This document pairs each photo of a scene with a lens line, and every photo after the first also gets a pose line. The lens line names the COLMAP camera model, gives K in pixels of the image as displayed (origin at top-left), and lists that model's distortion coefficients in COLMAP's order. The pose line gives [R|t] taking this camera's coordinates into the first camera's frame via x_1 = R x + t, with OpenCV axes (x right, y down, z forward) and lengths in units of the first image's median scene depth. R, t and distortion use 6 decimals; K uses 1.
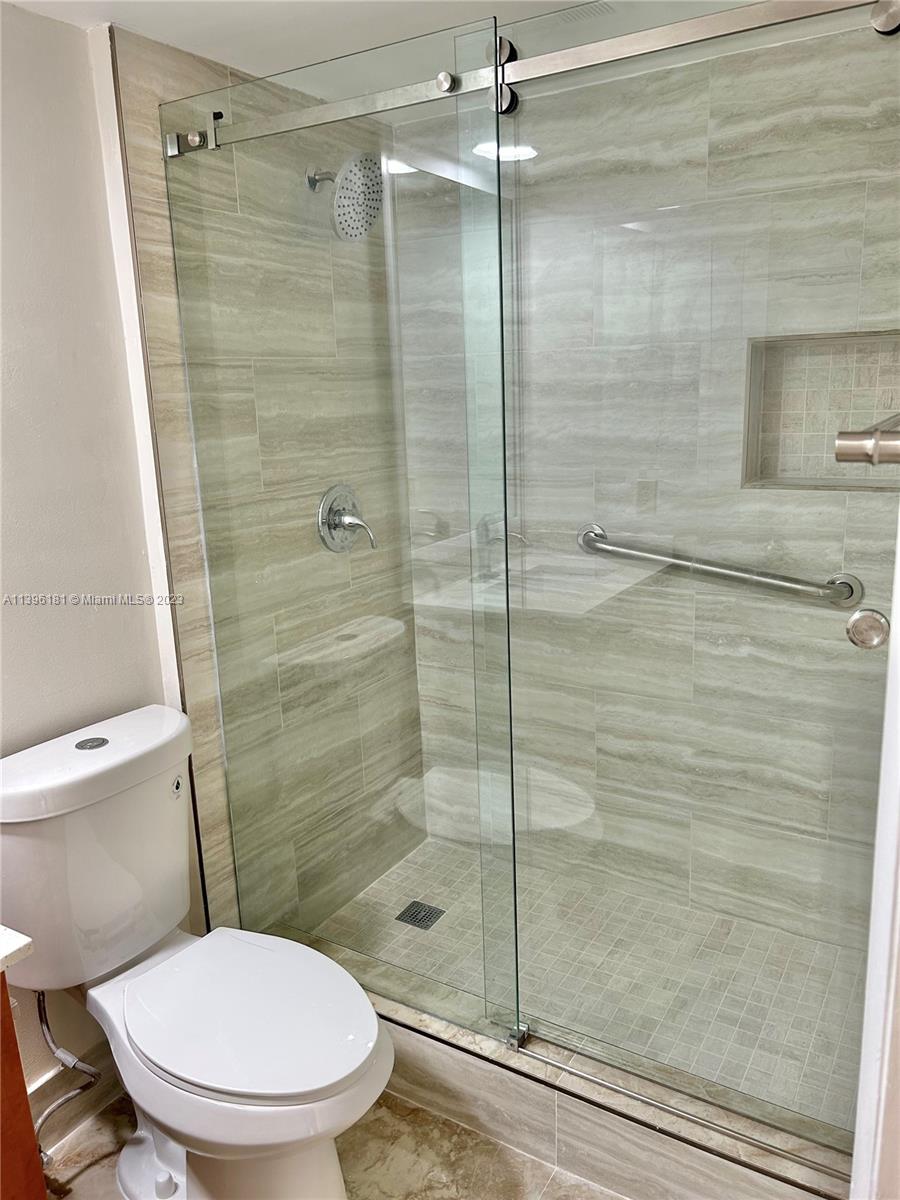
lens RADIAL K [[920.5, 0, 449.3], [0, 920.5, 599.3], [0, 0, 1]] dist [0.045927, -0.057719]
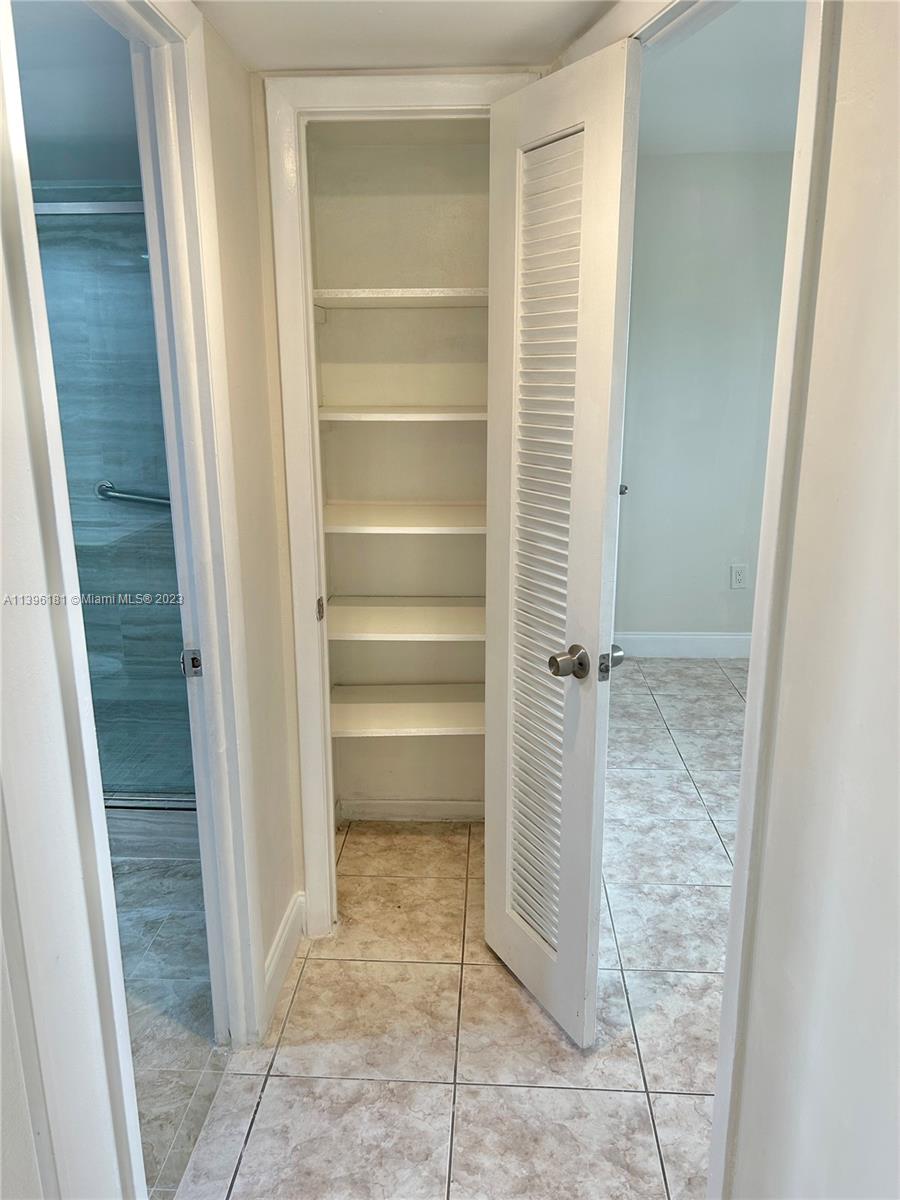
lens RADIAL K [[920.5, 0, 448.3], [0, 920.5, 600.1], [0, 0, 1]] dist [0.045927, -0.057719]
pose [[0.884989, -0.087549, 0.457307, -0.050247], [0.084942, 0.996039, 0.026305, 0.116538], [-0.457798, 0.015565, 0.888920, -0.559193]]
